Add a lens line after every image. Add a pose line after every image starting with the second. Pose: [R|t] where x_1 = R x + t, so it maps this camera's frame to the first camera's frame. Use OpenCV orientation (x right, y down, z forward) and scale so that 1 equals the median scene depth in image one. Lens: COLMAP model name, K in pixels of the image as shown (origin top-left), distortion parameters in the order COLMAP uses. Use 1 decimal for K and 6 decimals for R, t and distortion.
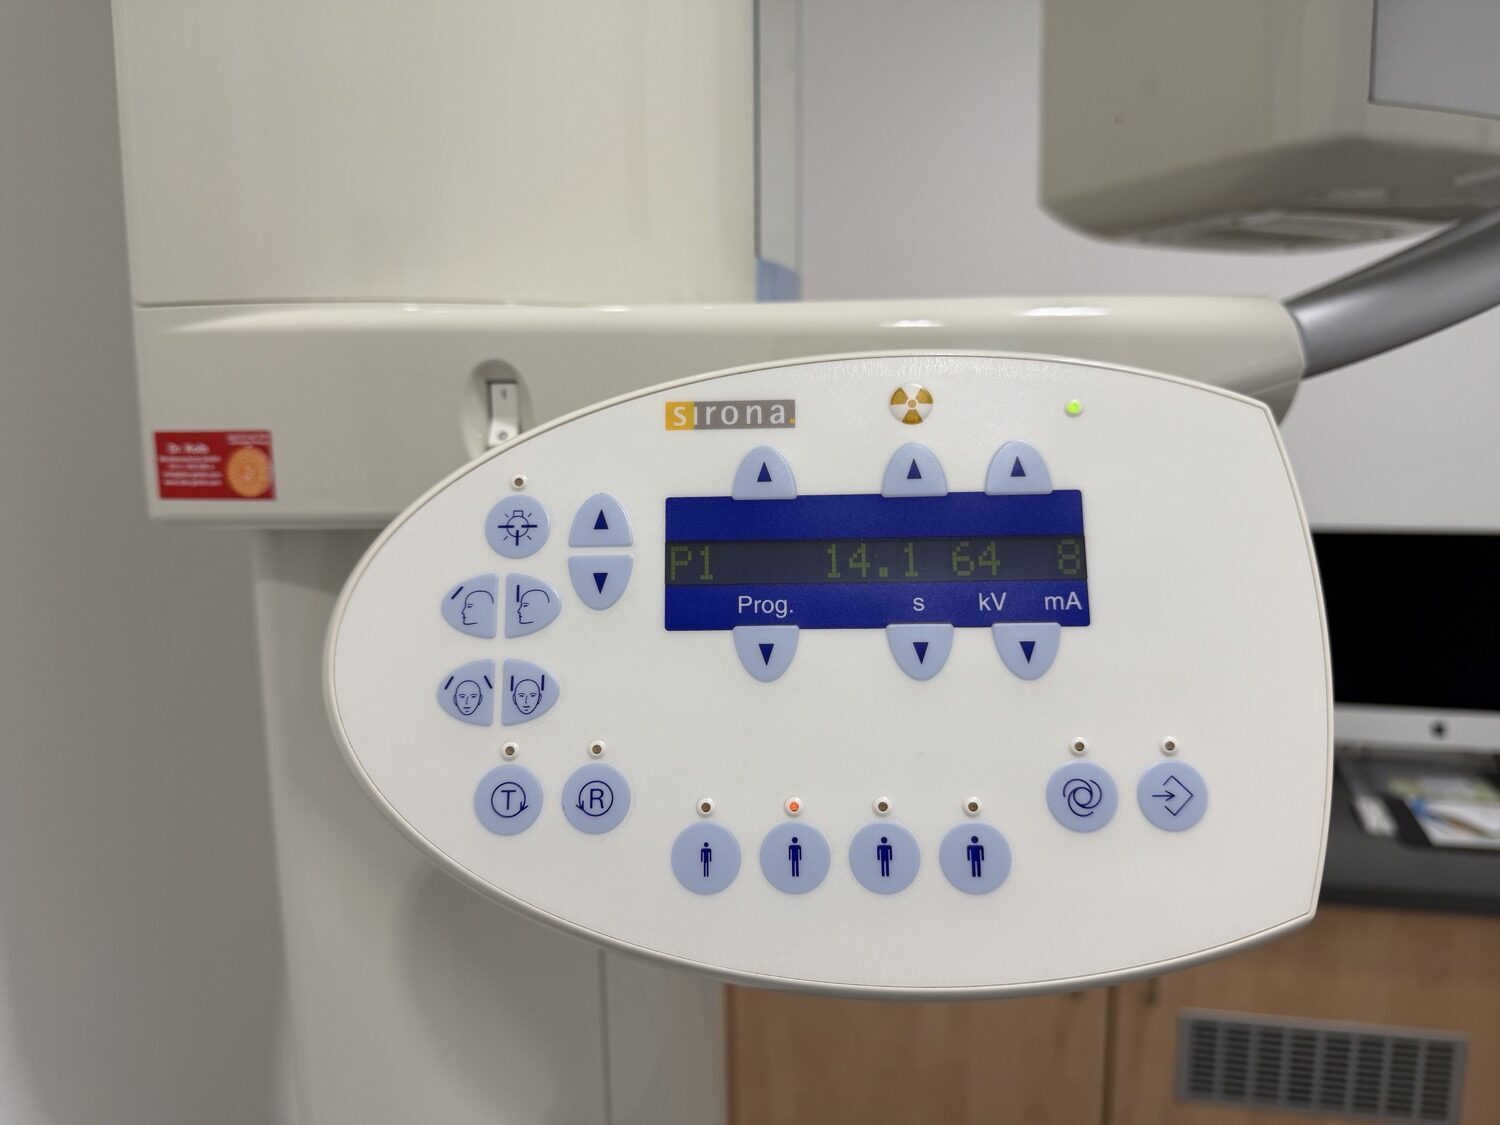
lens RADIAL K [[1114.4, 0, 748.2], [0, 1114.4, 571.4], [0, 0, 1]] dist [0.011878, 0.008157]
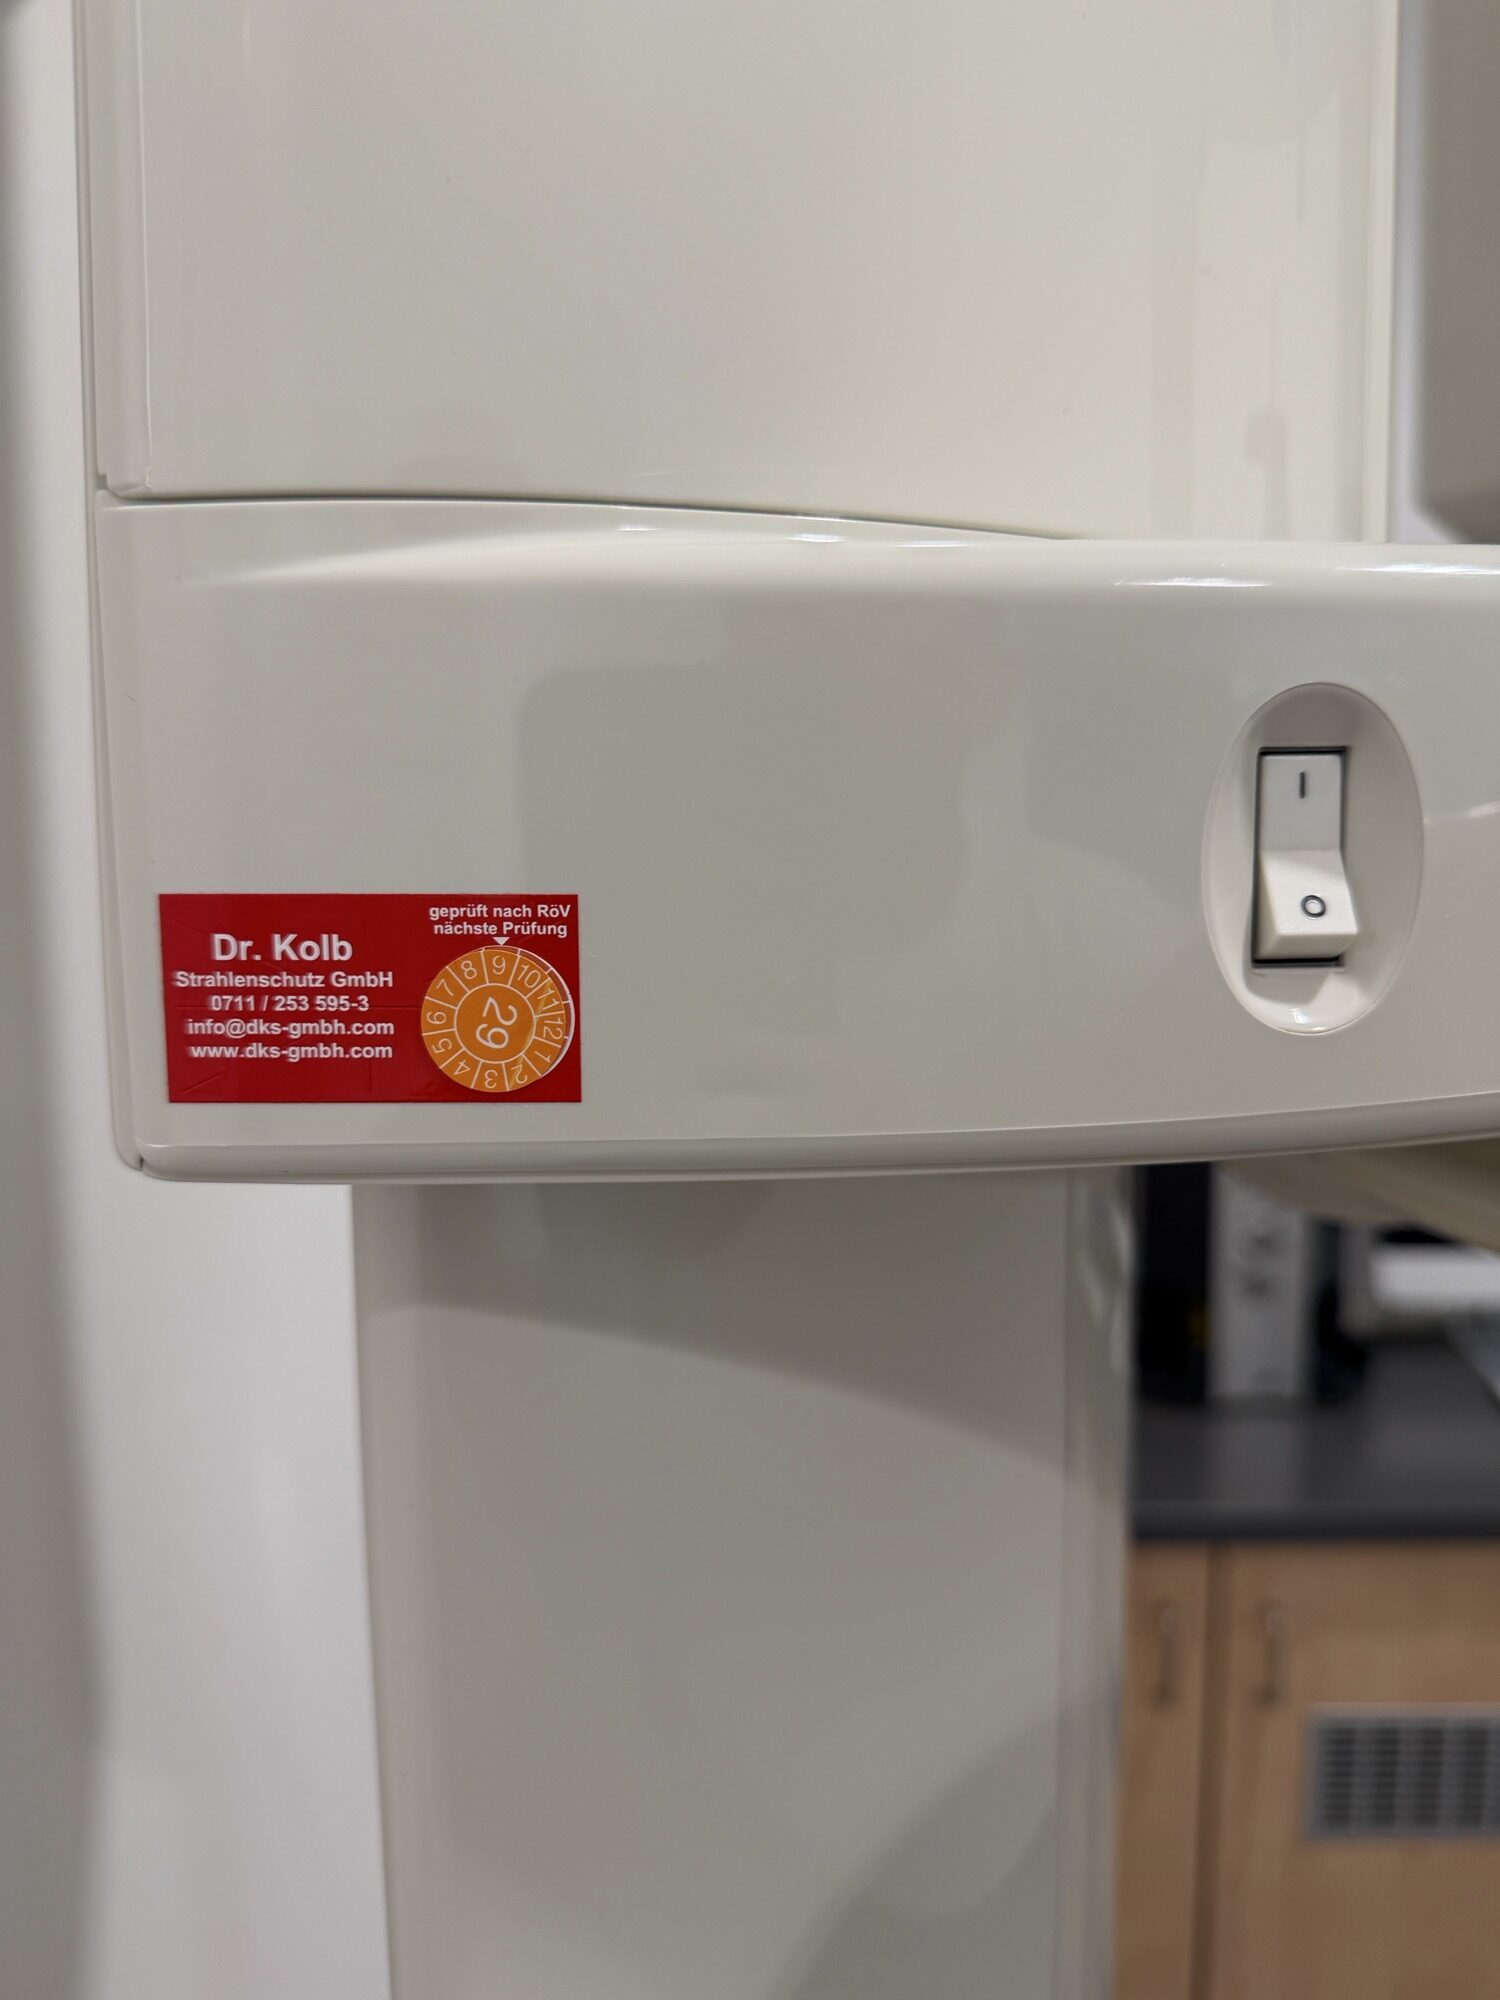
lens RADIAL K [[1748.5, 0, 751.4], [0, 1748.5, 996.1], [0, 0, 1]] dist [-0.019308, -0.006040]
pose [[0.976445, -0.025600, 0.214242, -0.477101], [0.025219, 0.999672, 0.004514, -0.094948], [-0.214287, 0.000995, 0.976770, 0.481458]]
